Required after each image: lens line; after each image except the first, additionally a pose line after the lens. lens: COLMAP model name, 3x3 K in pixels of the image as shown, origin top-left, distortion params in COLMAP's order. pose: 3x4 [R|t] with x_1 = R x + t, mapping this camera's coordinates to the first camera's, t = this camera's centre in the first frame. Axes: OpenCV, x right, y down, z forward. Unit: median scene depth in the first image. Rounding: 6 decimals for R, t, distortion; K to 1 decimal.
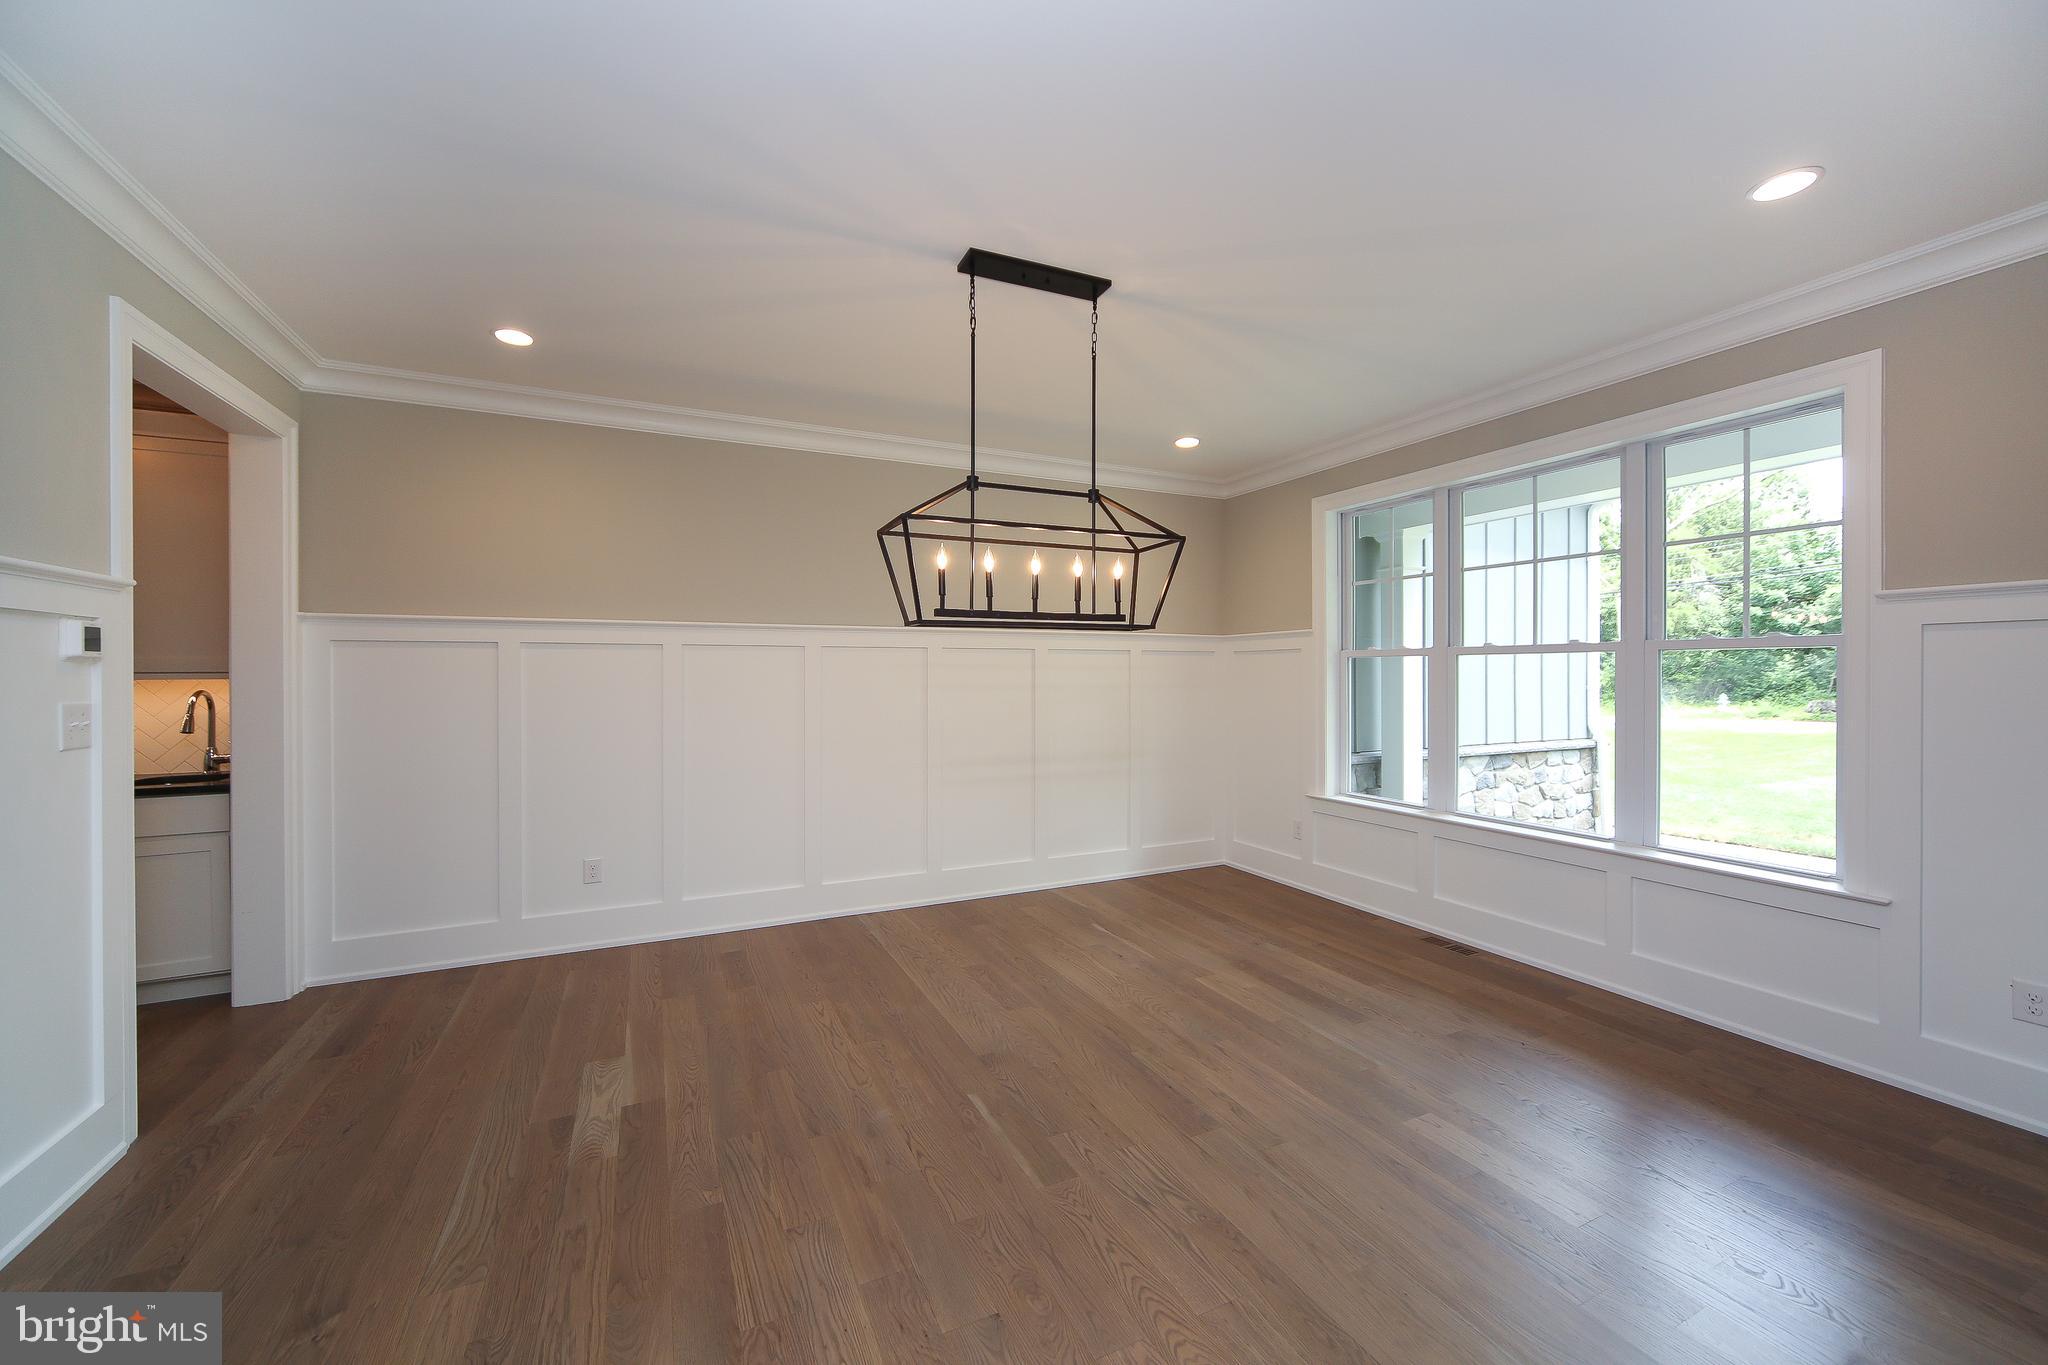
lens RADIAL K [[787.4, 0, 1044.1], [0, 787.4, 675.6], [0, 0, 1]] dist [-0.000200, 0.000220]
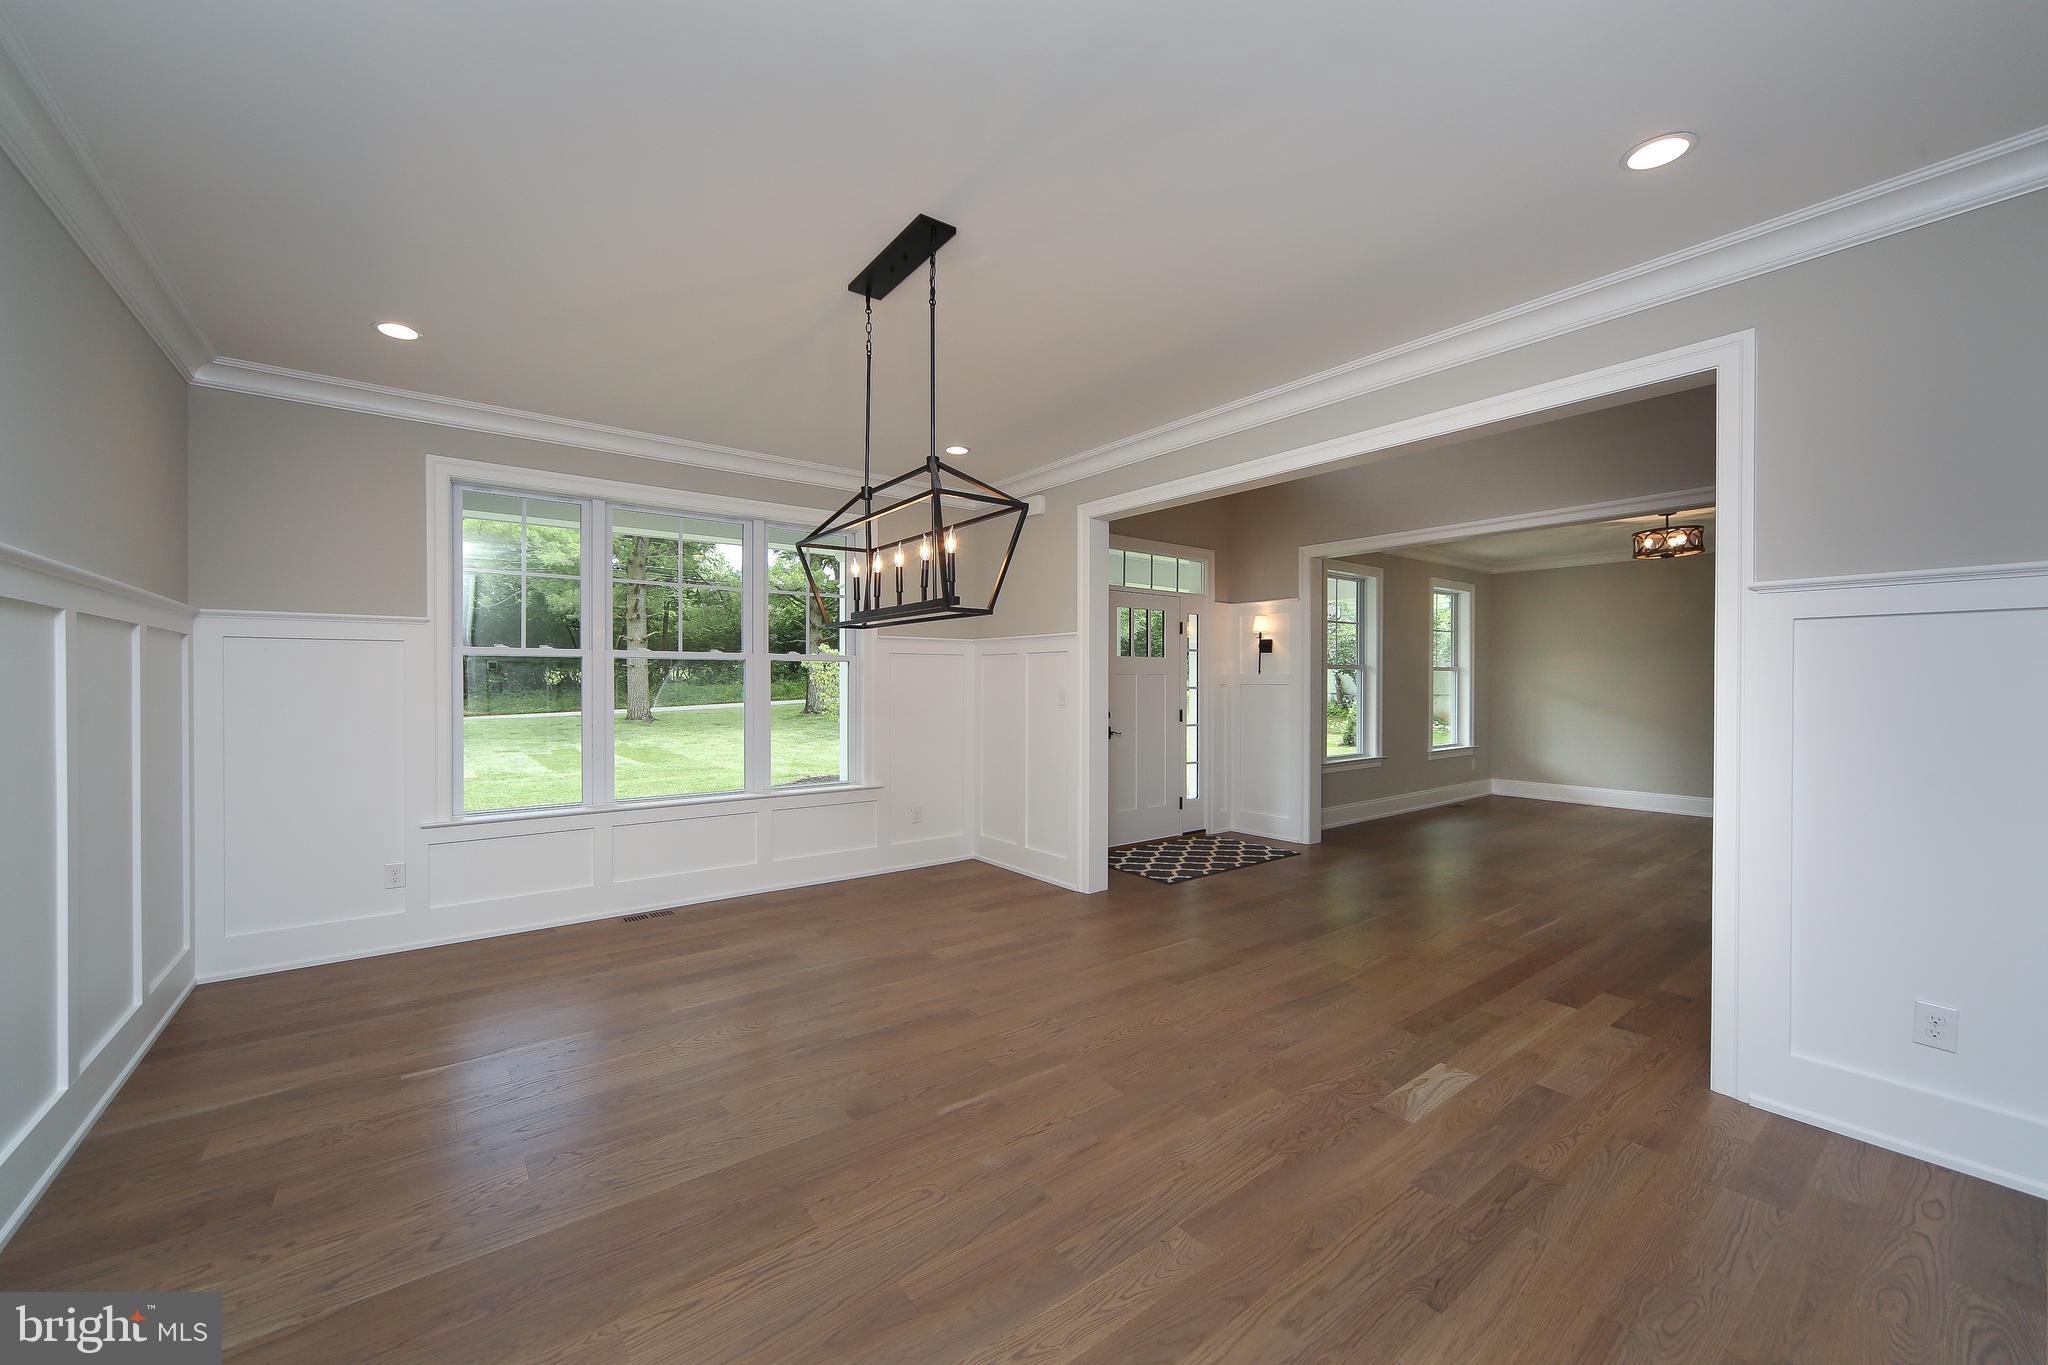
lens RADIAL K [[781.5, 0, 987.6], [0, 781.5, 686.7], [0, 0, 1]] dist [-0.000668, 0.000019]
pose [[-0.173324, -0.004411, 0.984855, -0.927039], [-0.000503, 0.999990, 0.004390, 0.016059], [-0.984865, 0.000265, -0.173324, 1.001544]]
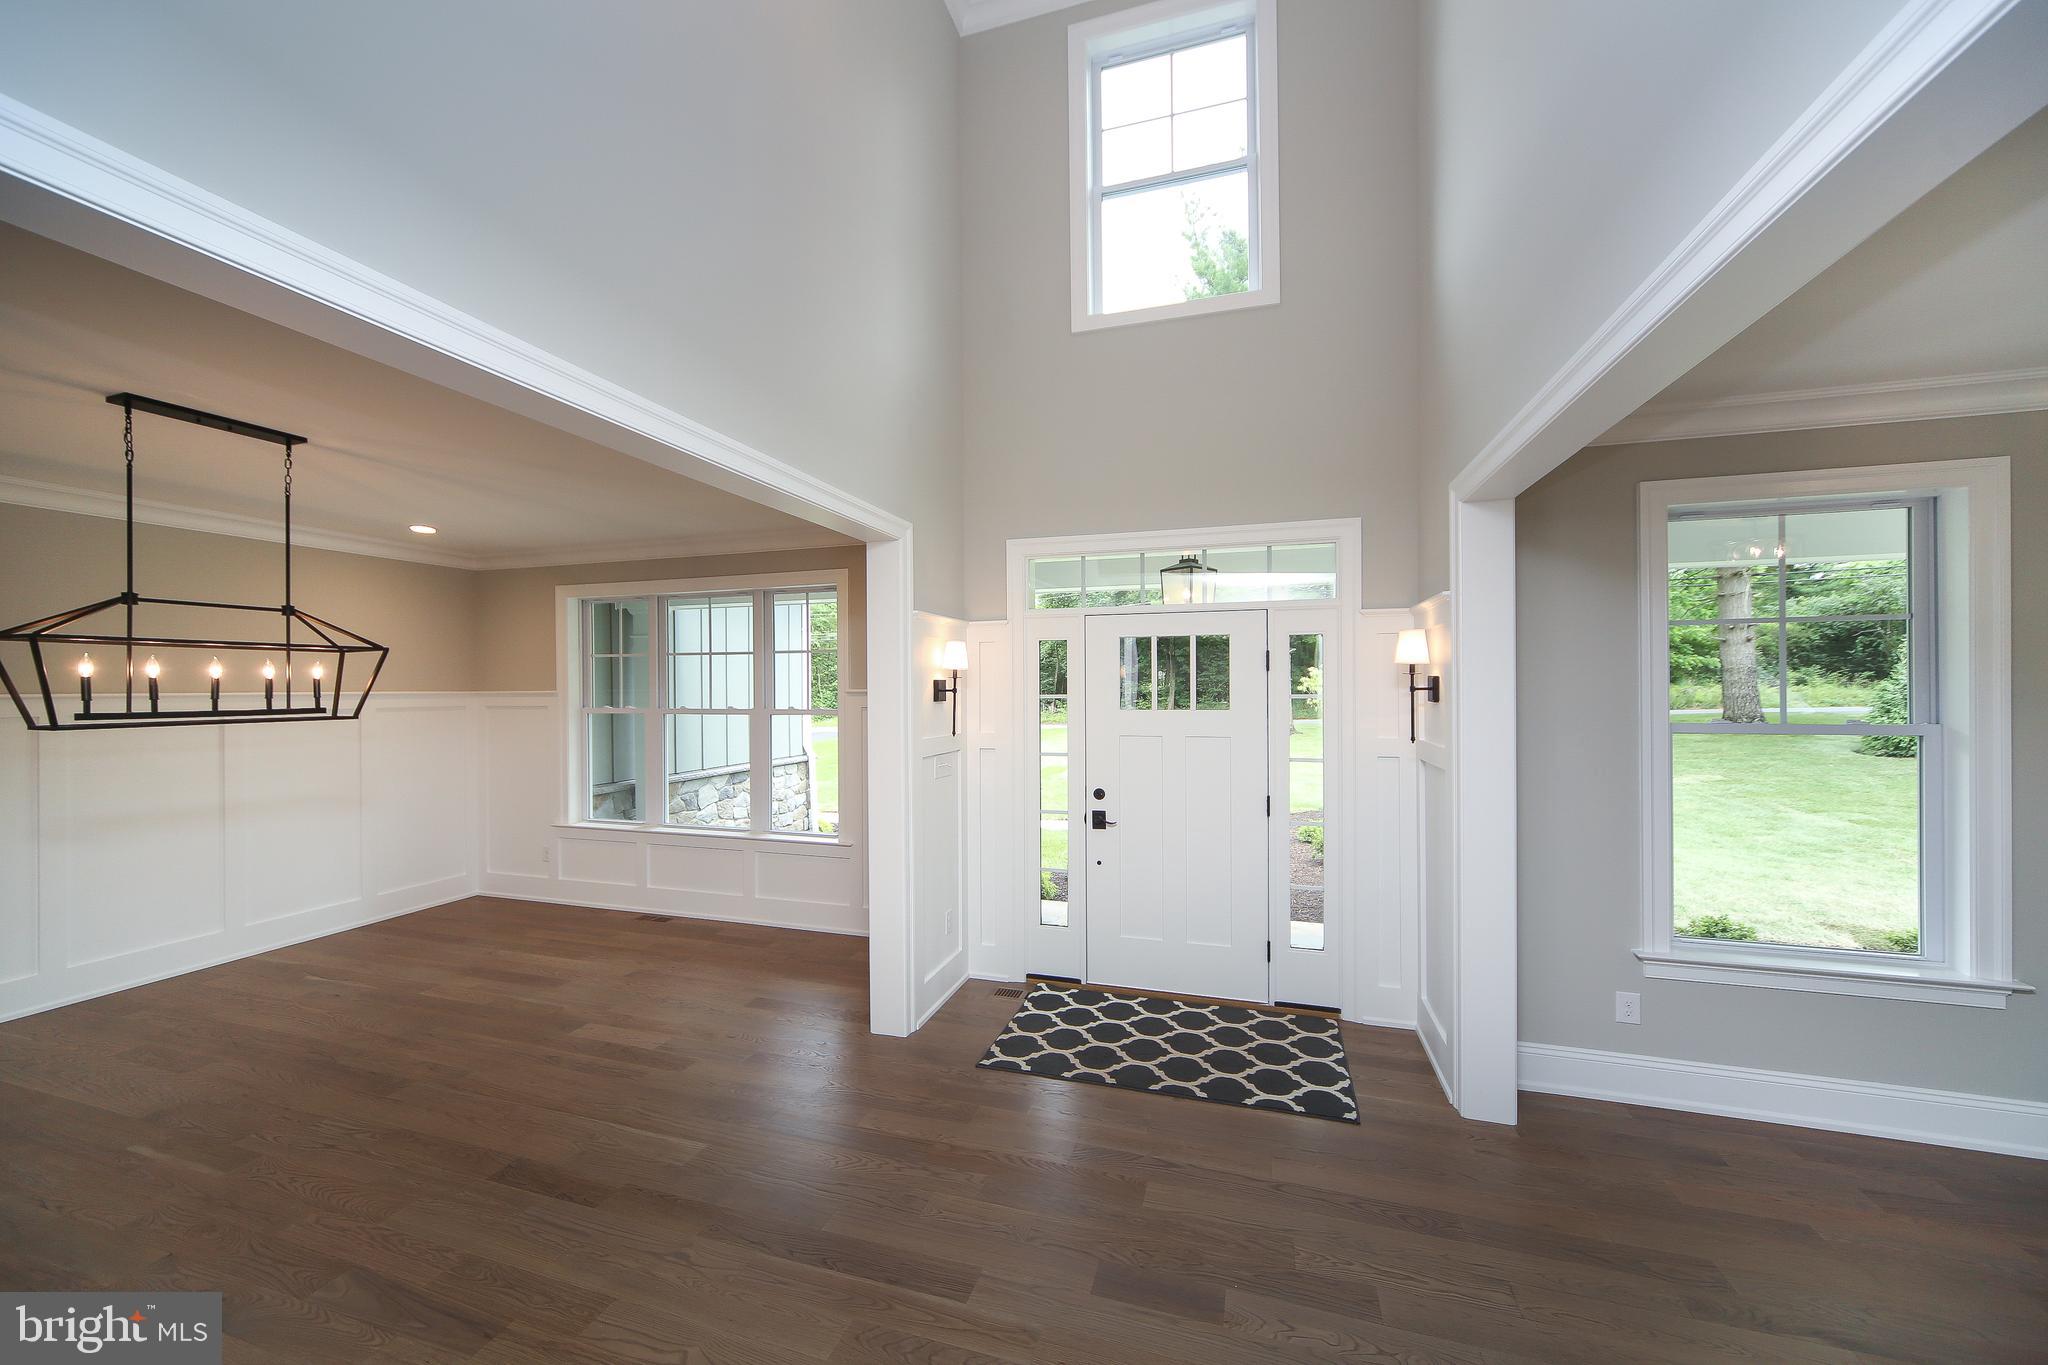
lens RADIAL K [[730.3, 0, 1033.6], [0, 730.3, 691.2], [0, 0, 1]] dist [-0.000001, 0.000030]
pose [[0.685642, -0.003996, 0.727928, 0.030048], [0.003568, 0.999991, 0.002129, -0.100168], [-0.727930, 0.001138, 0.685650, -0.579465]]
